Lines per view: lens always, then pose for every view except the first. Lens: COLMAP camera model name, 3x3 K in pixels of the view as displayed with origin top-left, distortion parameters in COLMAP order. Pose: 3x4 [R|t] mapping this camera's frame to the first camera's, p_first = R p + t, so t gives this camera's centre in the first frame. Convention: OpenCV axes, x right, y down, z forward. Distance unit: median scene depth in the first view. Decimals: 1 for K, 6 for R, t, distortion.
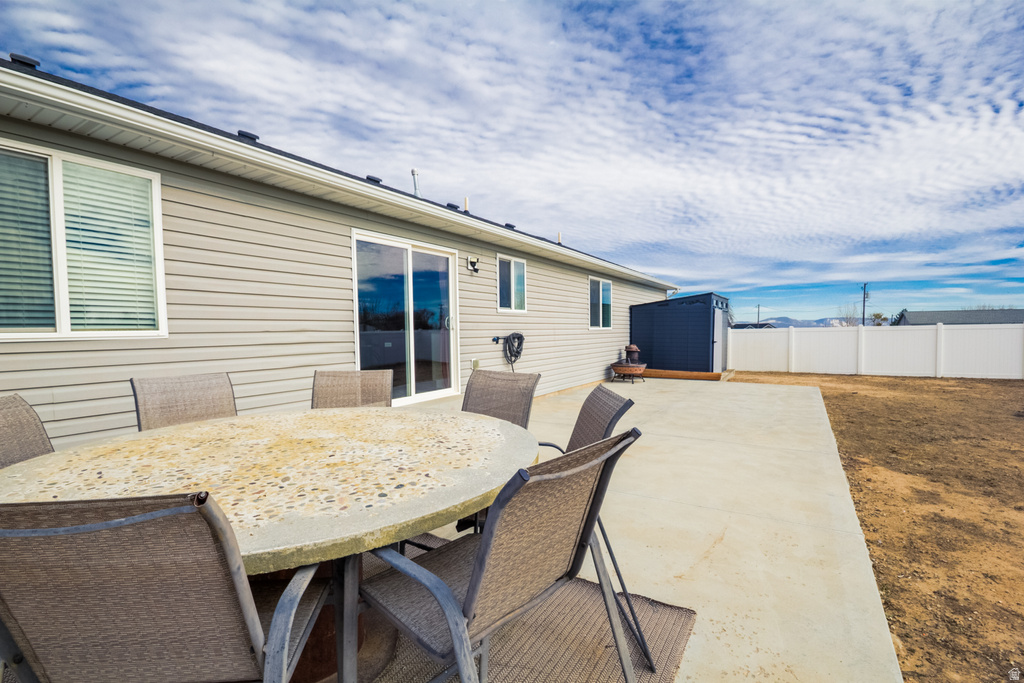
lens RADIAL K [[477.4, 0, 517.2], [0, 477.4, 353.1], [0, 0, 1]] dist [0.001131, -0.010425]
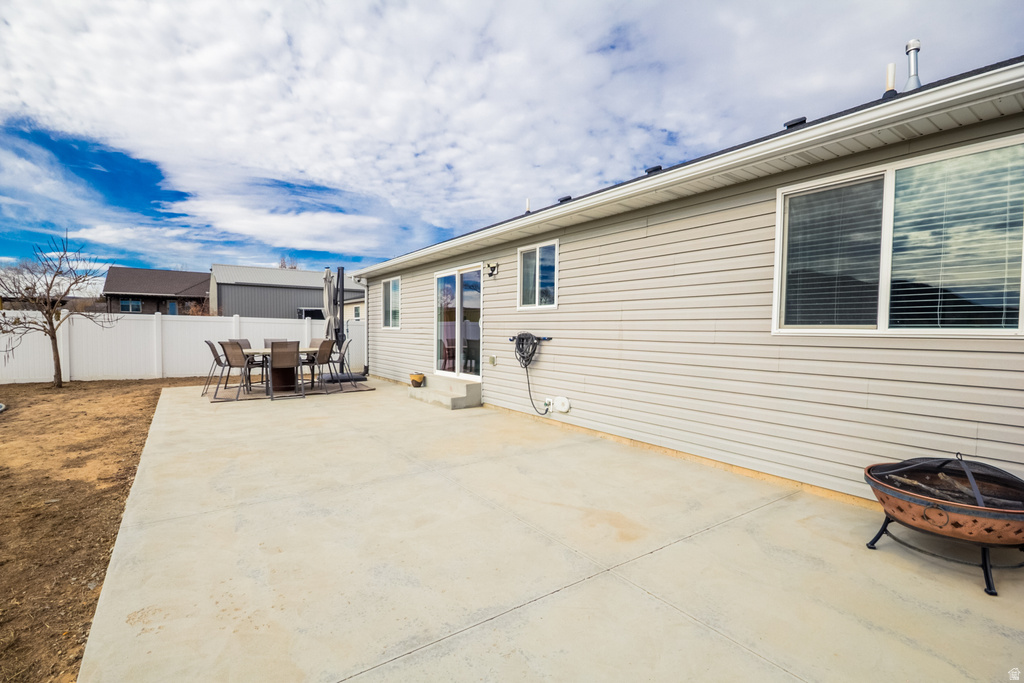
lens RADIAL K [[477.4, 0, 517.2], [0, 477.4, 353.1], [0, 0, 1]] dist [0.001131, -0.010425]
pose [[-0.403997, 0.054703, -0.913123, 0.691819], [-0.047485, 0.995610, 0.080653, -0.065592], [0.913527, 0.075943, -0.399626, 1.158338]]
